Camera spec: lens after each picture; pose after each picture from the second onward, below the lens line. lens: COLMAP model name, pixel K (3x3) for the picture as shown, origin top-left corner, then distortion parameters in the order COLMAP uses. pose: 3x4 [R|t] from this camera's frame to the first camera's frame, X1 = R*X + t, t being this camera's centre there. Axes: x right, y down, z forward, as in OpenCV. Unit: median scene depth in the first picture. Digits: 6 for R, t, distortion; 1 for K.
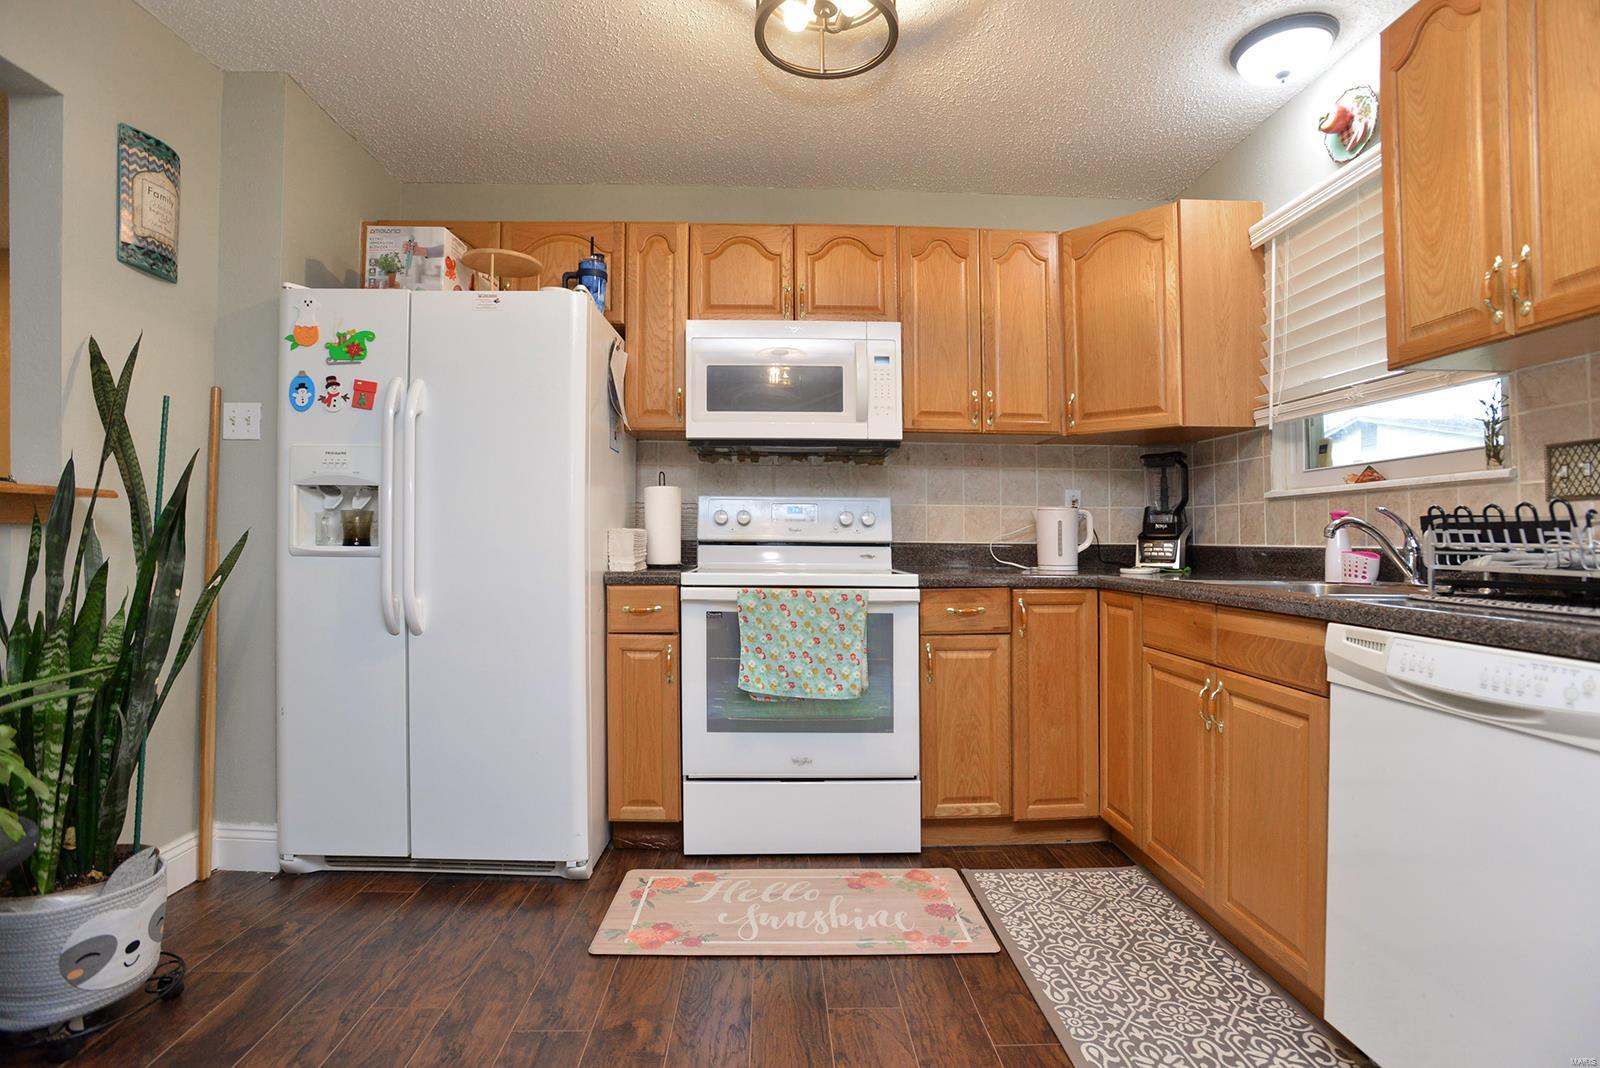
lens RADIAL K [[761.1, 0, 801.9], [0, 761.1, 532.1], [0, 0, 1]] dist [-0.045253, 0.013186]
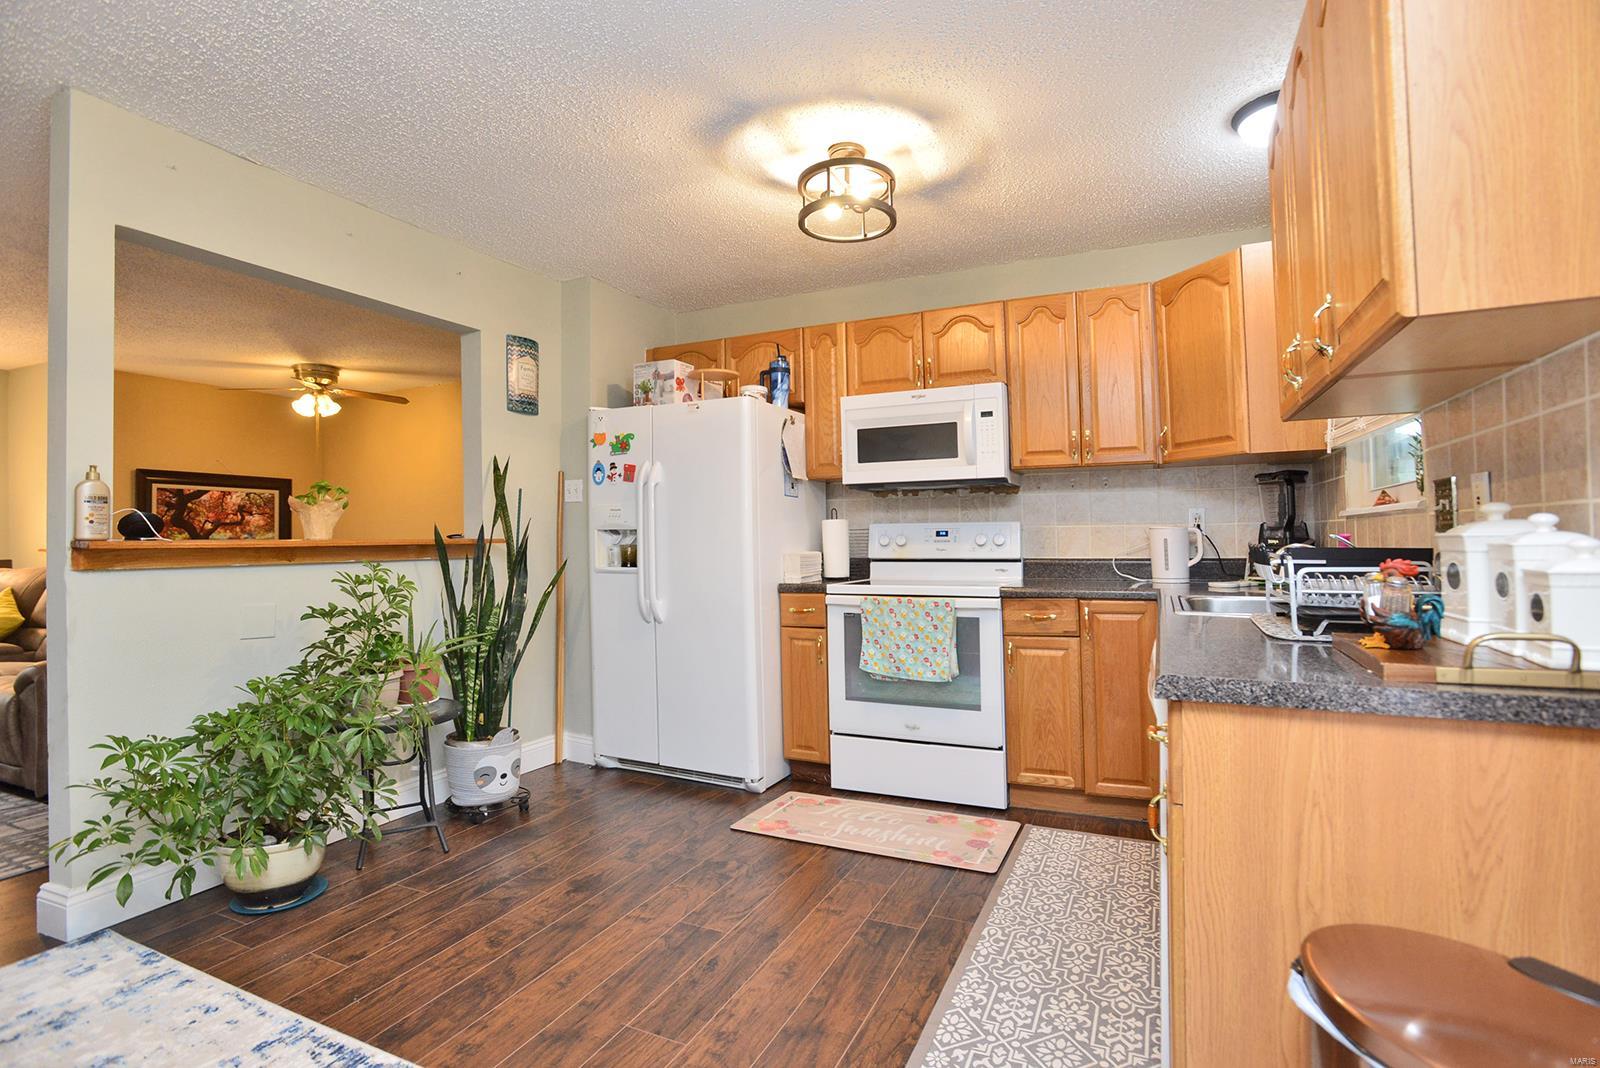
lens RADIAL K [[761.1, 0, 830.6], [0, 761.1, 527.5], [0, 0, 1]] dist [-0.045253, 0.013186]
pose [[0.900872, -0.022085, -0.433523, 0.483591], [0.018916, 0.999754, -0.011623, -0.035835], [0.433673, 0.002270, 0.901067, -0.270010]]
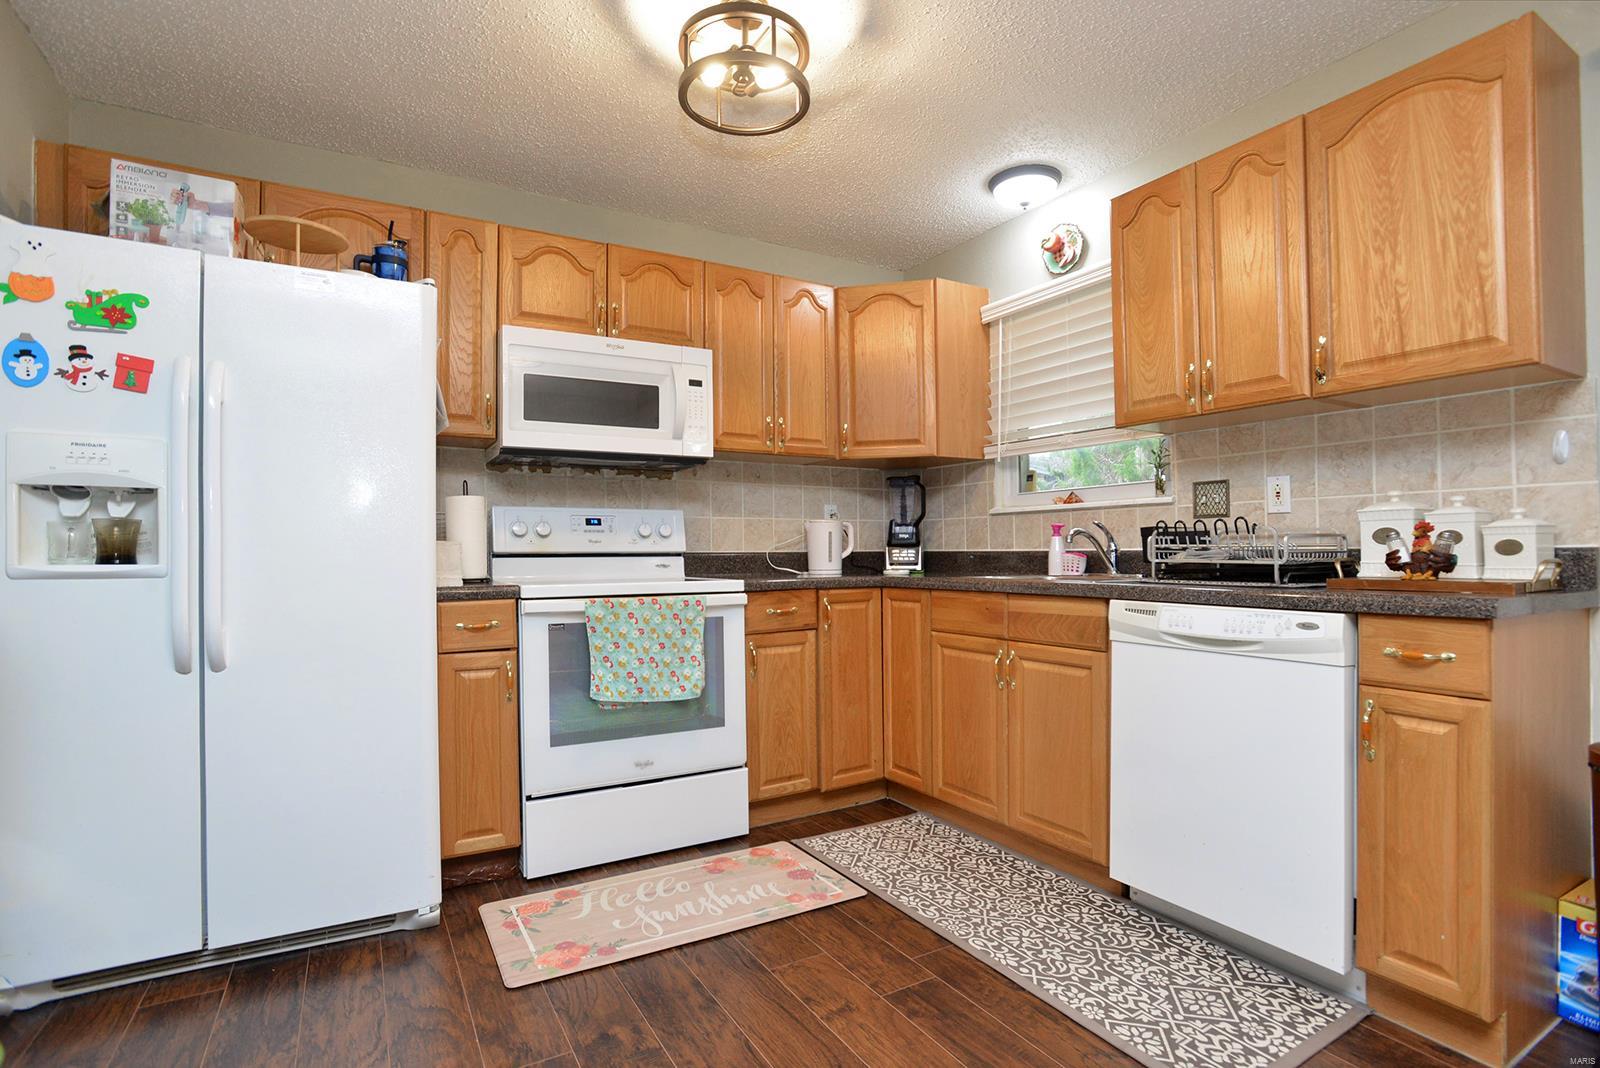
lens RADIAL K [[761.1, 0, 789.5], [0, 761.1, 521.4], [0, 0, 1]] dist [-0.045253, 0.013186]
pose [[0.885739, 0.004685, 0.464160, -0.325328], [0.009205, 0.999575, -0.027654, 0.001726], [-0.464093, 0.028767, 0.885319, -0.012667]]
